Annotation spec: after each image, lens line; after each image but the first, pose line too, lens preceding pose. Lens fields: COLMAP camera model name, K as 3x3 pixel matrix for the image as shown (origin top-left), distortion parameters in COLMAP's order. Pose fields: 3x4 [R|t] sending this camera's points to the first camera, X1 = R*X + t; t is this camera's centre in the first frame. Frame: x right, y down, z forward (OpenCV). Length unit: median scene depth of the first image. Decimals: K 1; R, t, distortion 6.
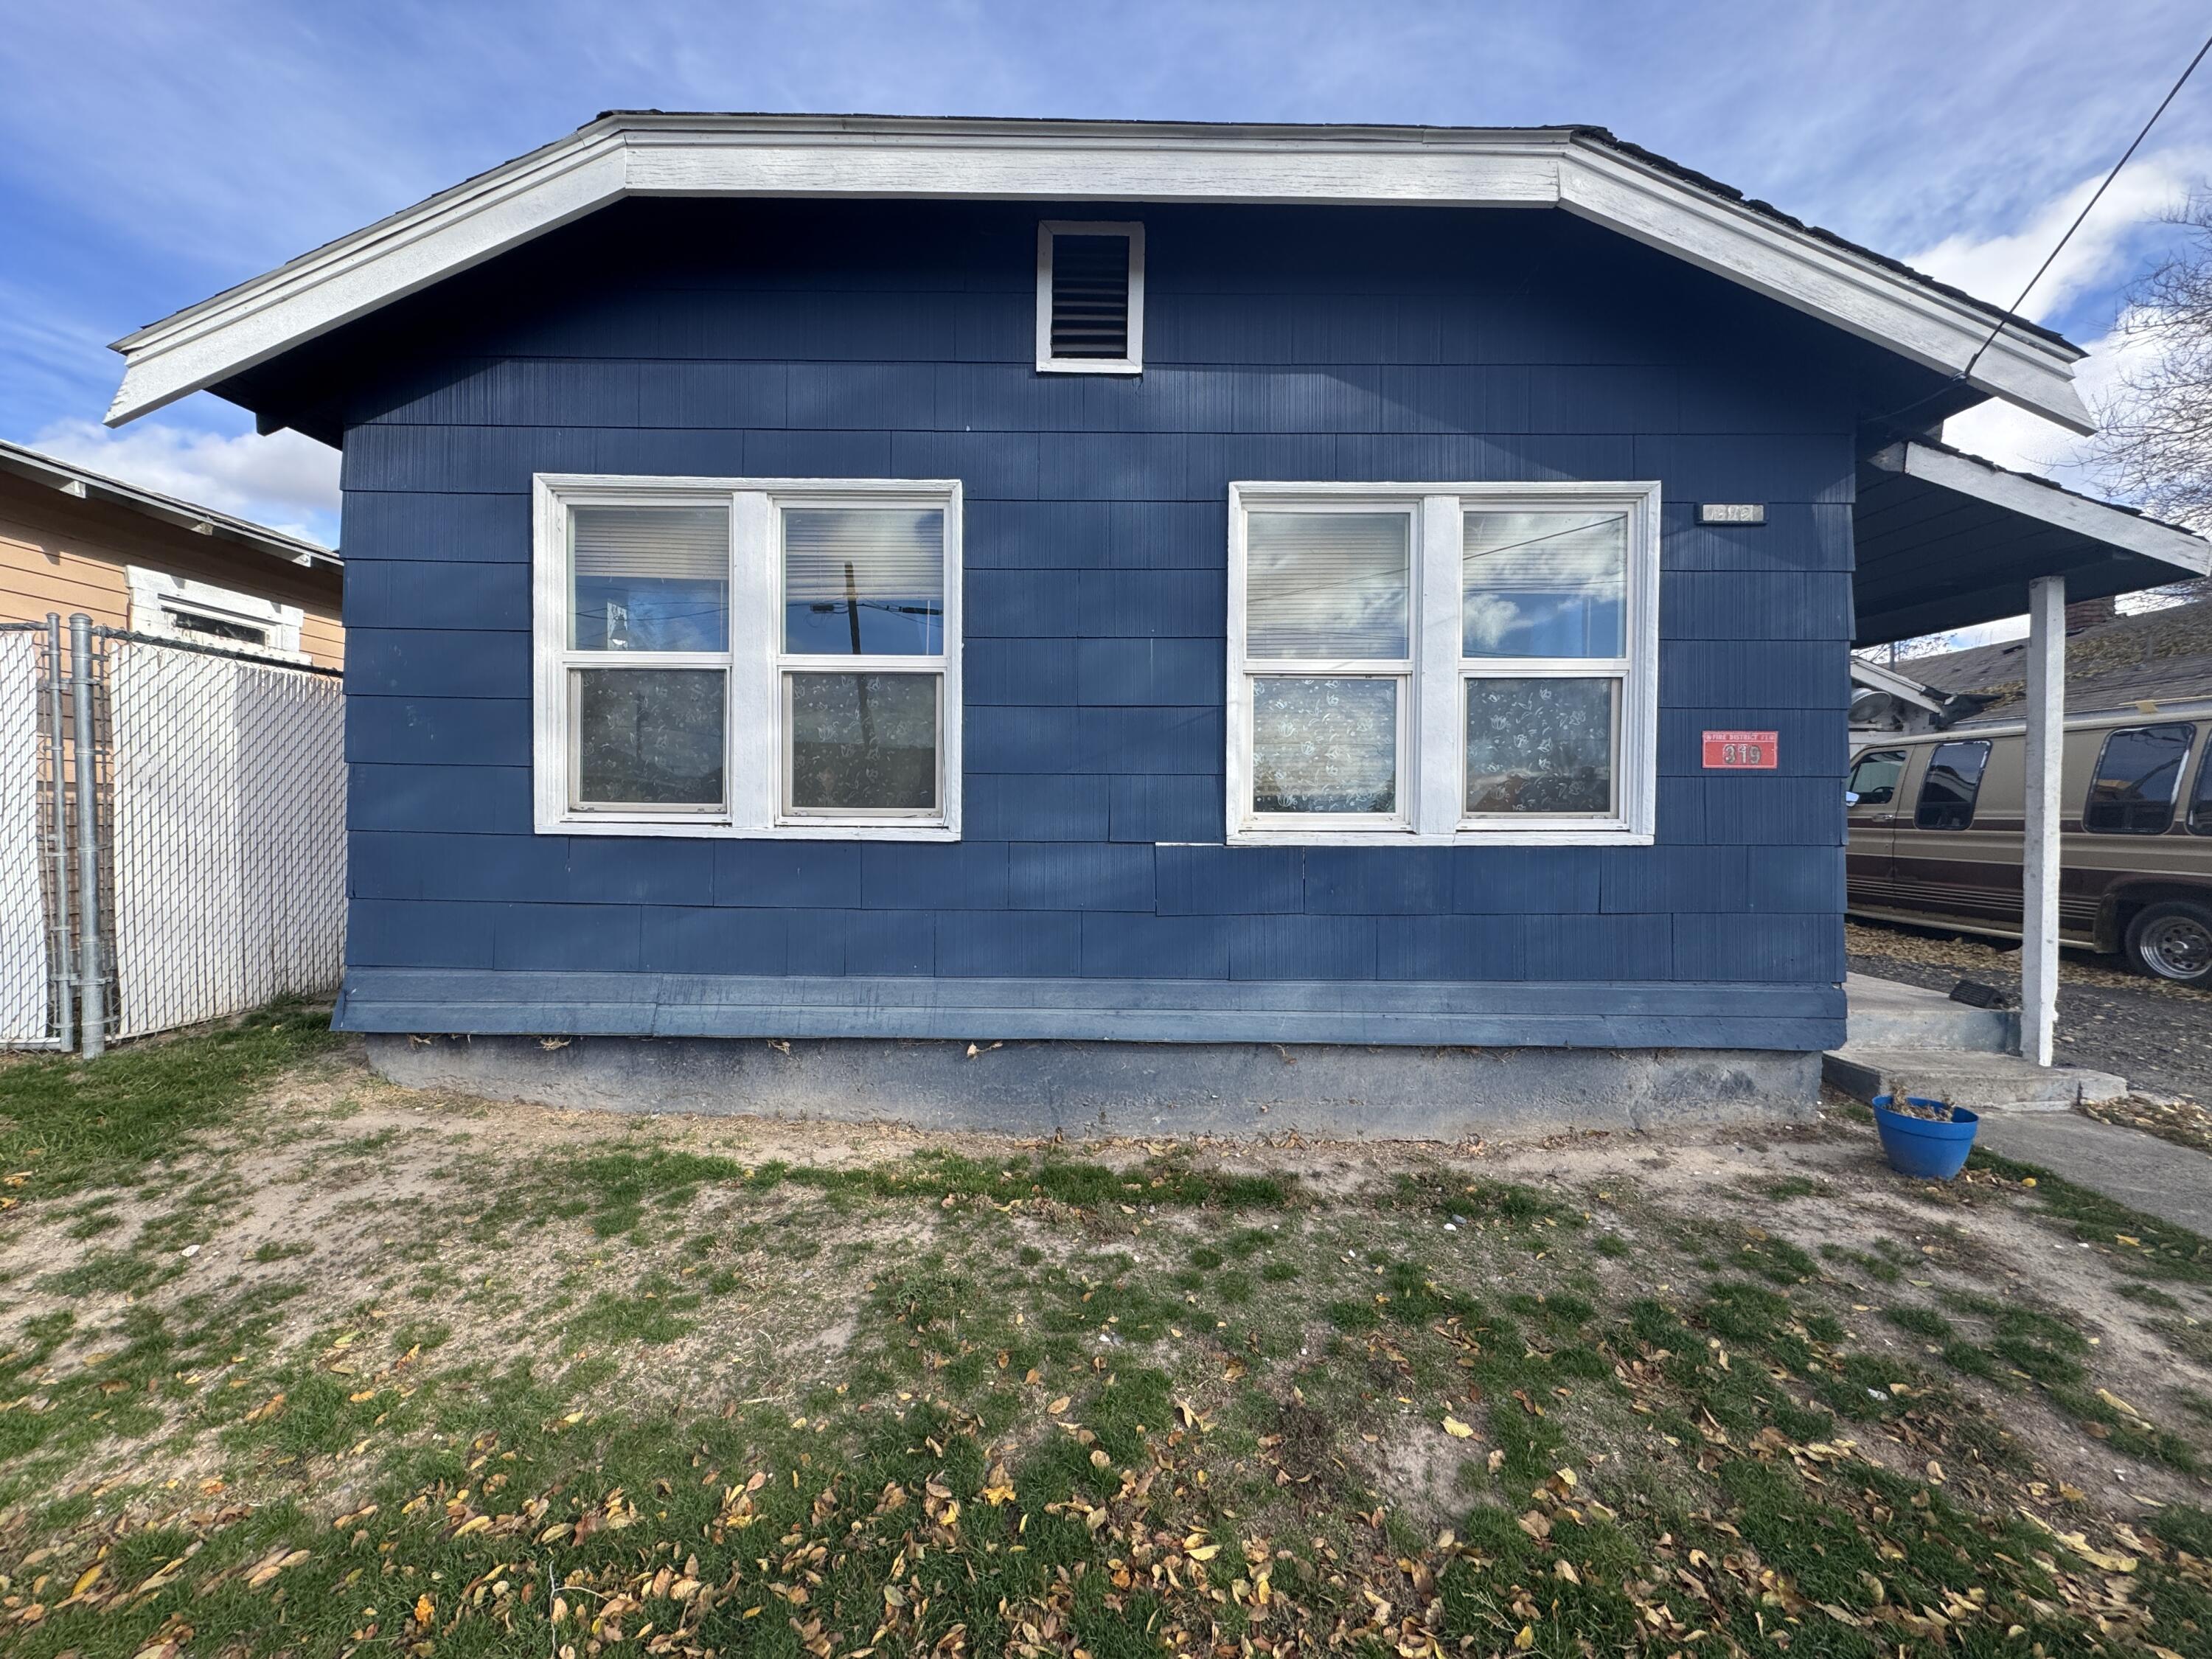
lens RADIAL K [[894.2, 0, 1104.5], [0, 894.2, 826.2], [0, 0, 1]] dist [-0.002435, -0.000171]
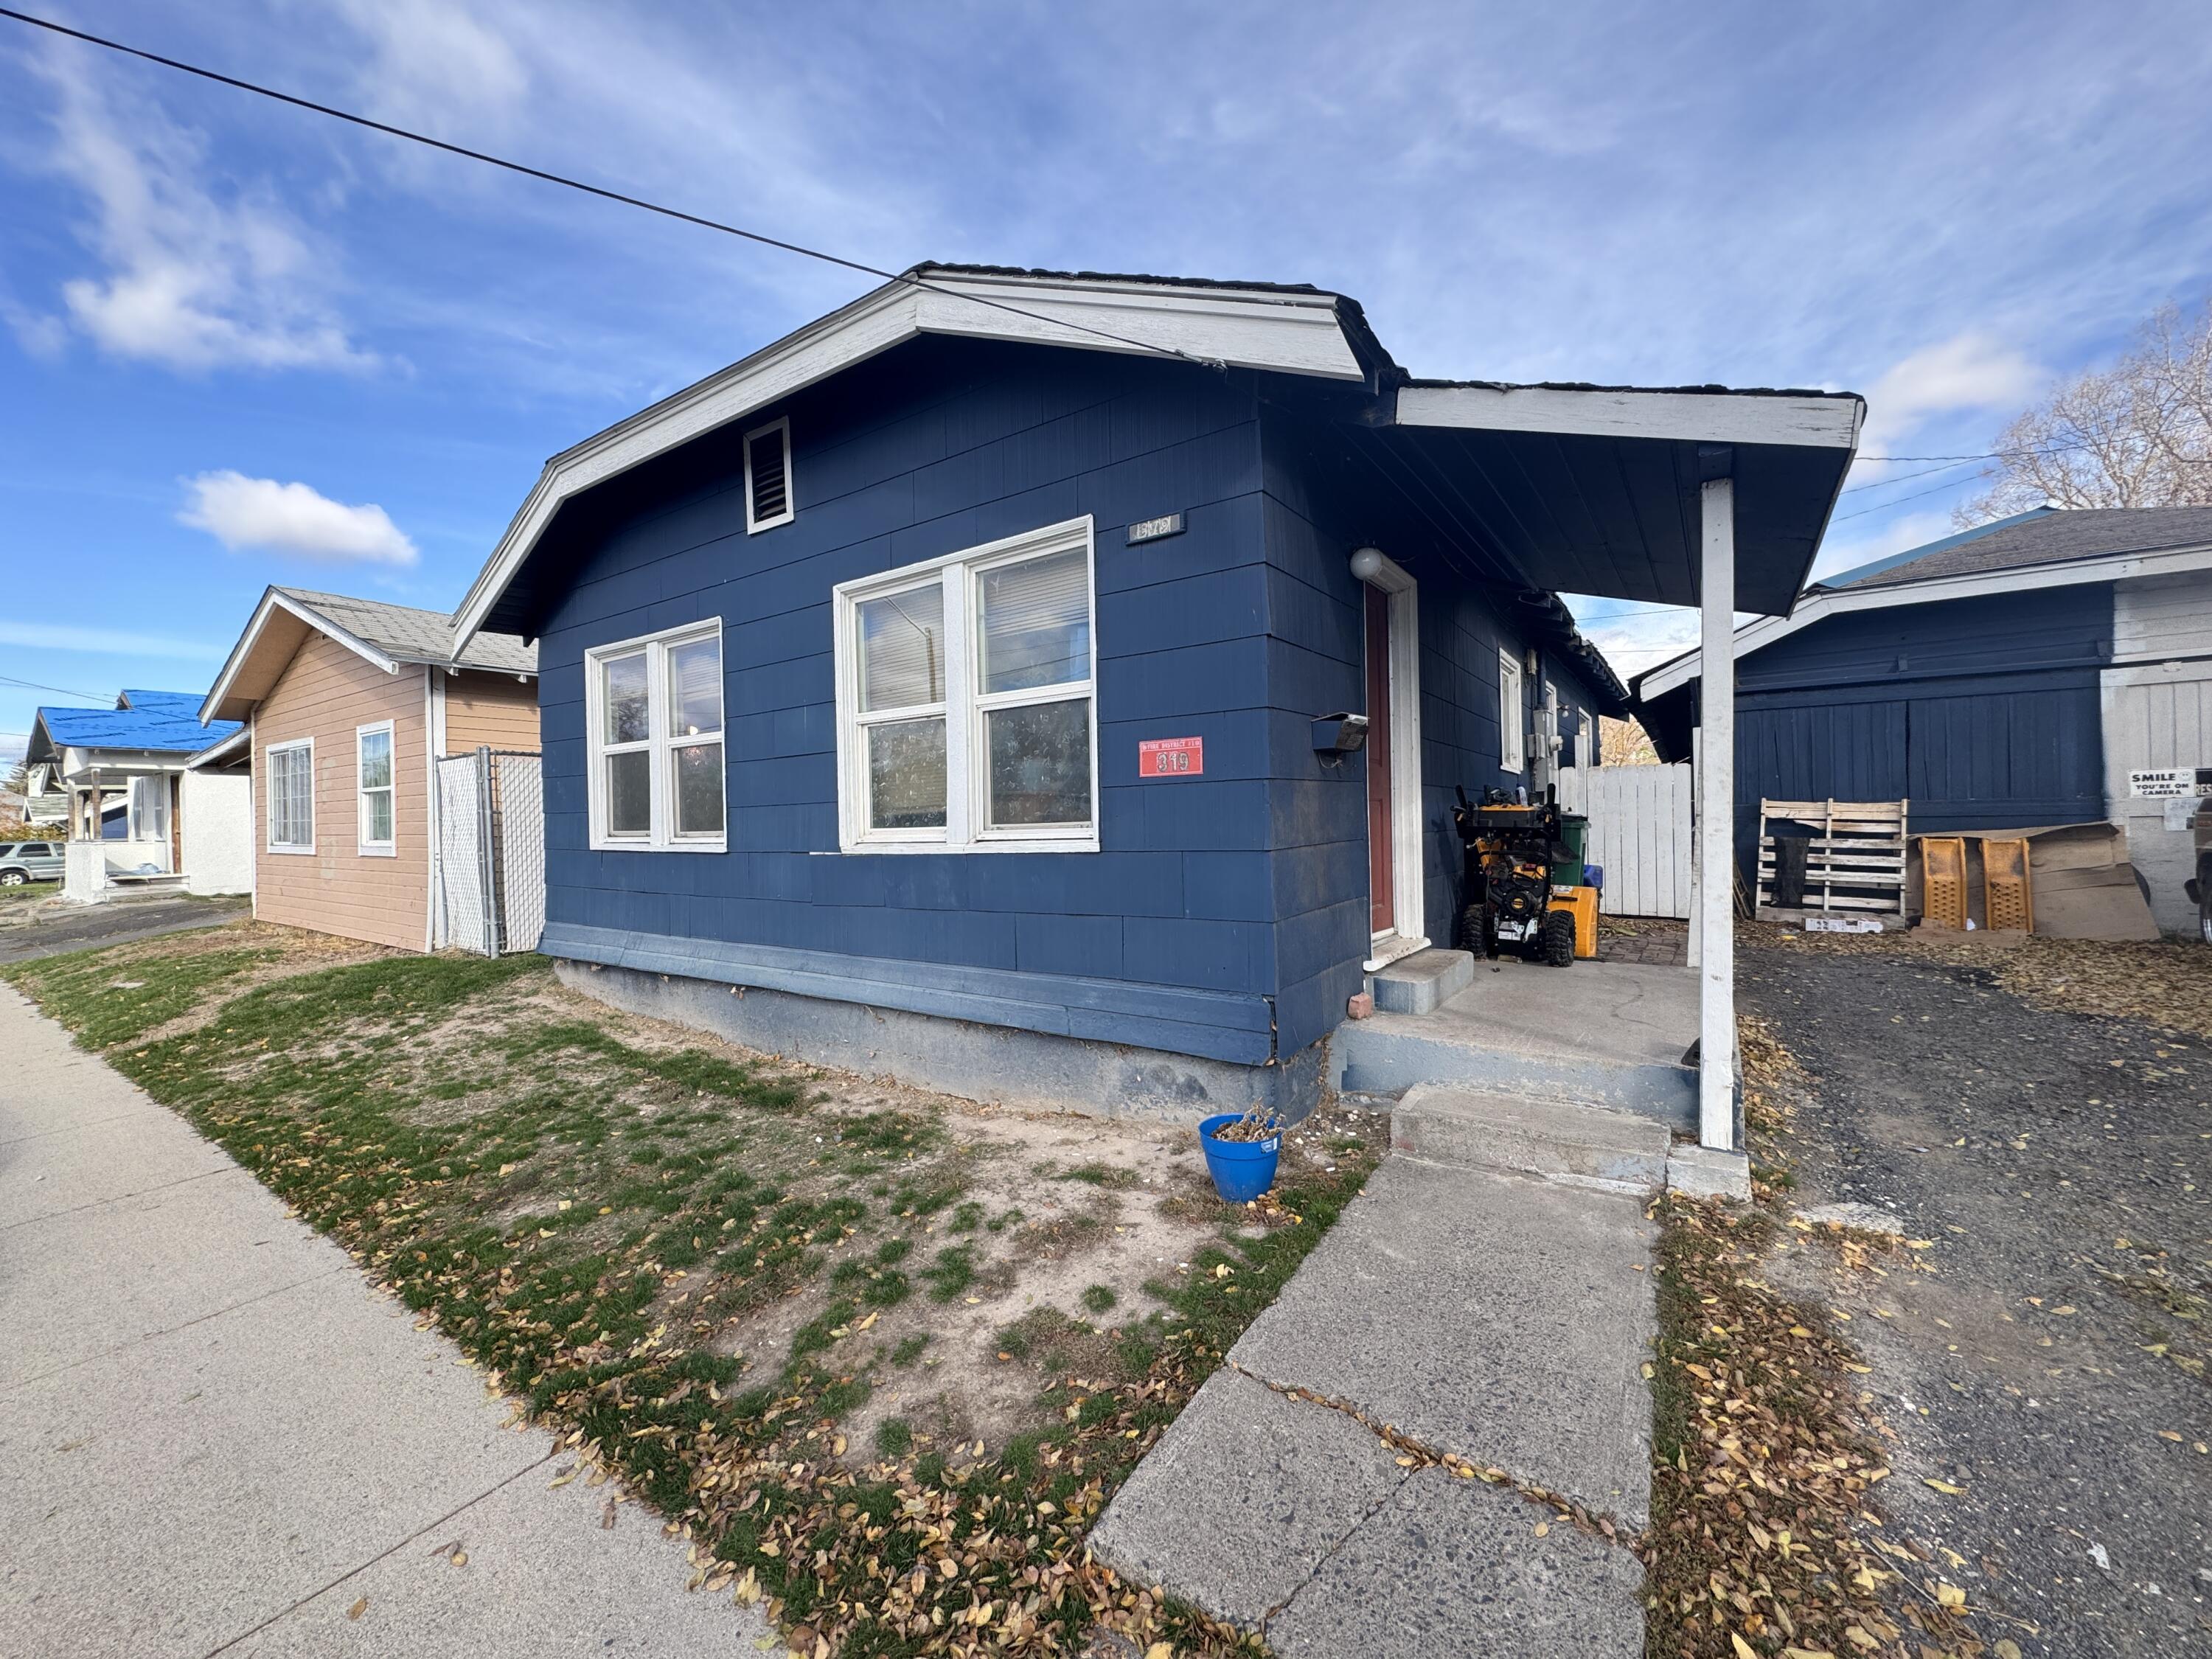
lens RADIAL K [[894.1, 0, 1106.0], [0, 894.1, 829.5], [0, 0, 1]] dist [-0.007322, -0.000101]
pose [[0.820010, -0.020802, -0.571971, 1.250219], [0.017484, 0.999783, -0.011296, 0.006826], [0.572083, -0.000738, 0.820196, 0.125139]]
